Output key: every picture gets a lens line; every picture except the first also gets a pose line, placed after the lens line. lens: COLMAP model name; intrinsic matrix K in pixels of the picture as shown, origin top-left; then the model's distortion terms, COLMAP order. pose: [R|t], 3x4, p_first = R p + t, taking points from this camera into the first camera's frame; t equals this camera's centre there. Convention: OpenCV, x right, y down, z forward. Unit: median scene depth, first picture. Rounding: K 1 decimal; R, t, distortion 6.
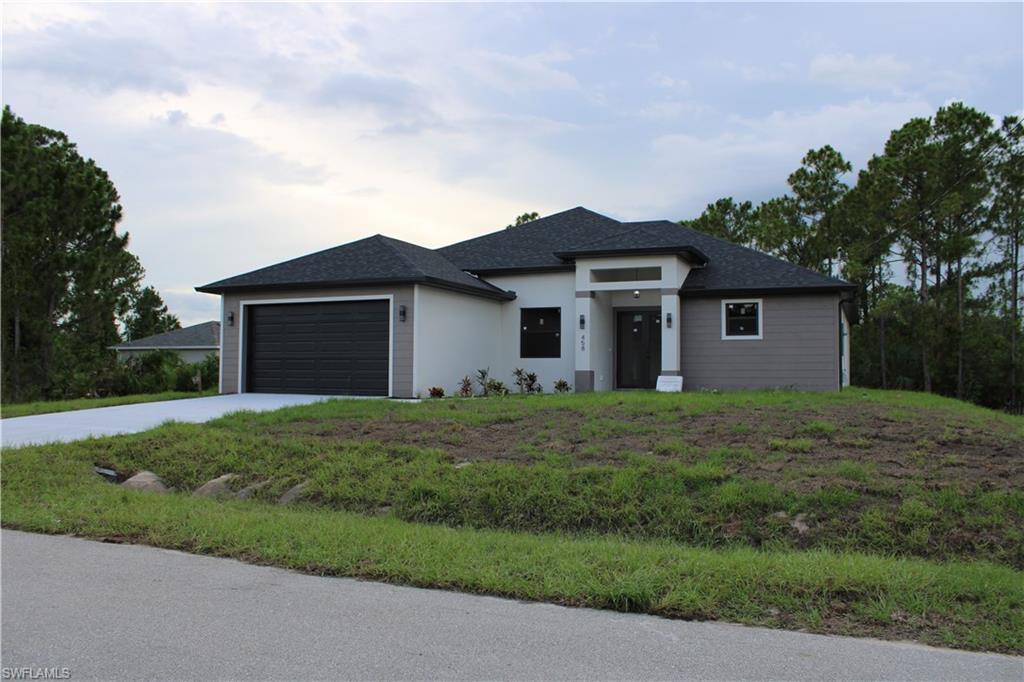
lens RADIAL K [[850.7, 0, 512.0], [0, 850.7, 341.0], [0, 0, 1]] dist [-0.169224, 0.179985]
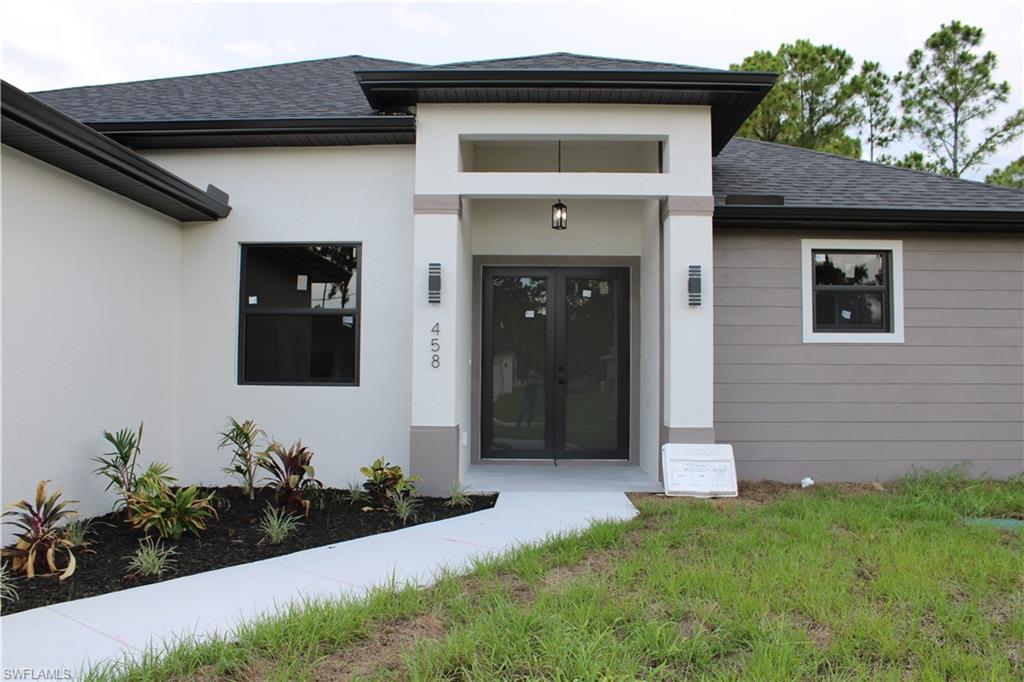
lens RADIAL K [[850.7, 0, 512.0], [0, 850.7, 341.0], [0, 0, 1]] dist [-0.169224, 0.179985]
pose [[0.924830, 0.014467, 0.380106, -0.018357], [-0.016971, 0.999851, 0.003236, -0.001143], [-0.380003, -0.009444, 0.924937, 0.677228]]
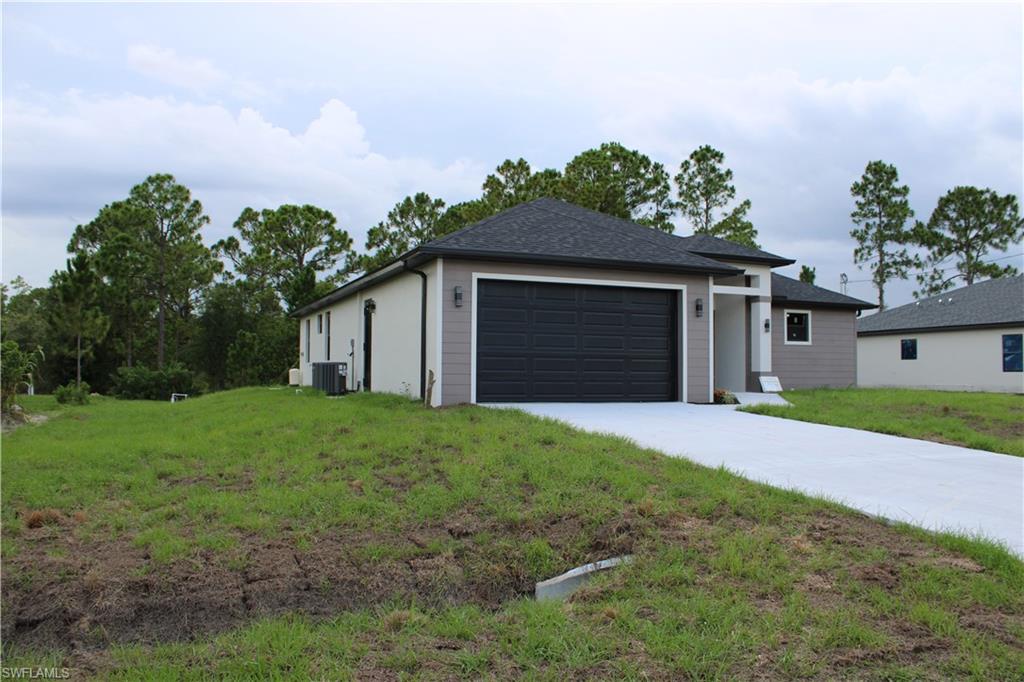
lens RADIAL K [[850.7, 0, 512.0], [0, 850.7, 341.0], [0, 0, 1]] dist [-0.169224, 0.179985]
pose [[0.700194, 0.027465, 0.713424, -0.789316], [-0.029823, 0.999513, -0.009208, 0.014656], [-0.713329, -0.014829, 0.700672, 0.457774]]
